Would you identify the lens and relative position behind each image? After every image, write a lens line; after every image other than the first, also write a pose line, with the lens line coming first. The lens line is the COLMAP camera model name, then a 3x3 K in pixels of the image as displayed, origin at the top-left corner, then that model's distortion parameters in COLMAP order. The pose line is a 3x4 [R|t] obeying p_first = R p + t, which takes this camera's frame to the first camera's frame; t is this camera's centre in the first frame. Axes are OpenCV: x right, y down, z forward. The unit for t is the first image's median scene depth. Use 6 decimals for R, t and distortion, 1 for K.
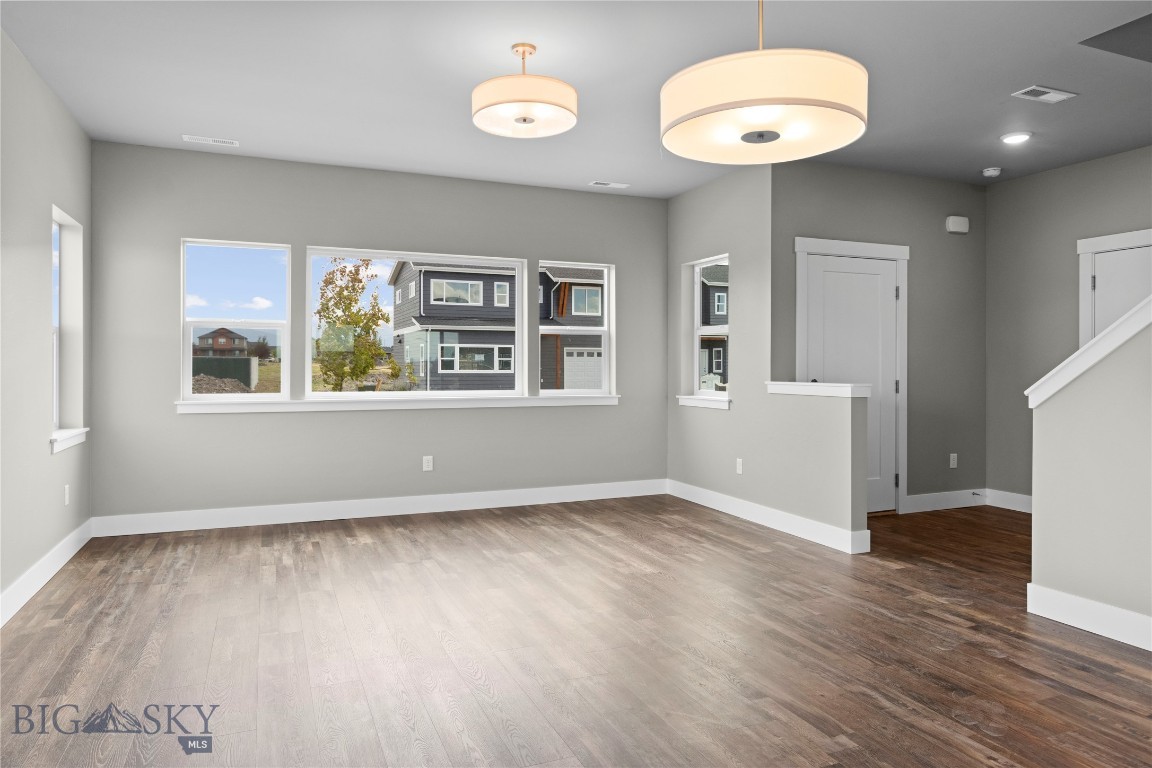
lens RADIAL K [[731.9, 0, 576.8], [0, 731.9, 367.5], [0, 0, 1]] dist [-0.003593, 0.000531]
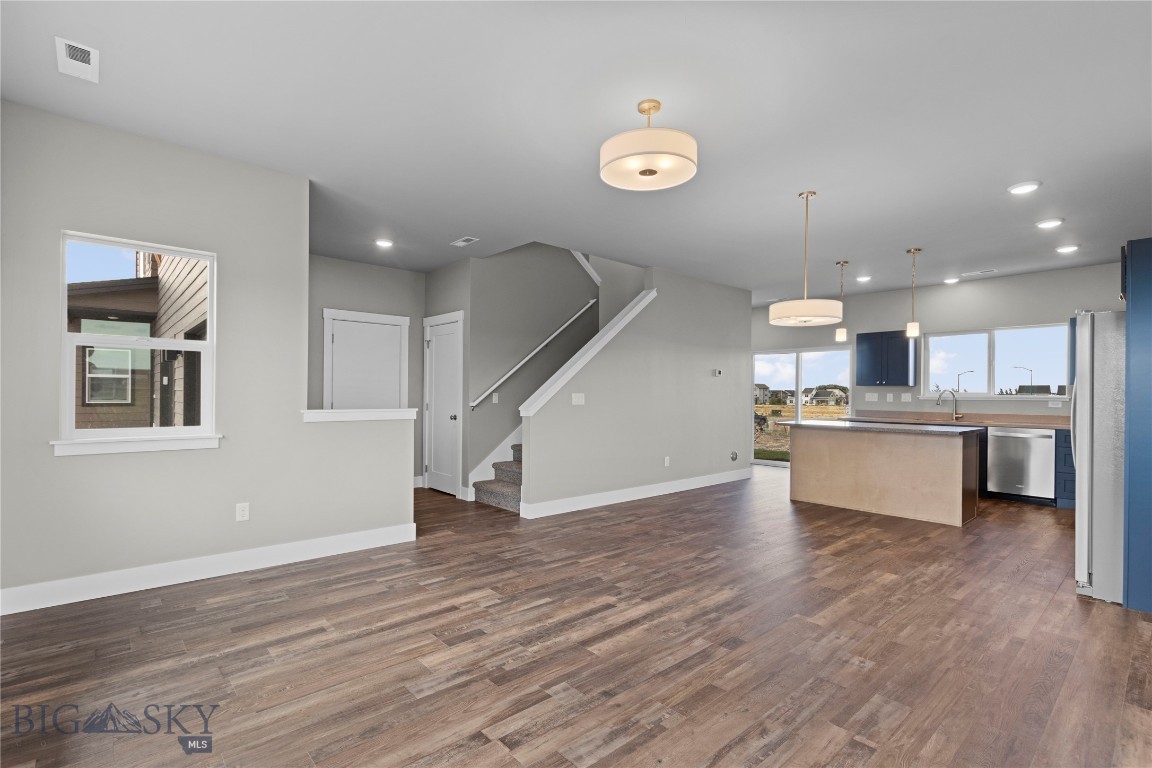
lens RADIAL K [[535.1, 0, 570.3], [0, 535.1, 396.4], [0, 0, 1]] dist [0.002397, 0.000452]
pose [[-0.317120, -0.008976, 0.948343, -0.590810], [-0.007215, 0.999949, 0.007052, -0.007389], [-0.948358, -0.004606, -0.317168, 1.016039]]
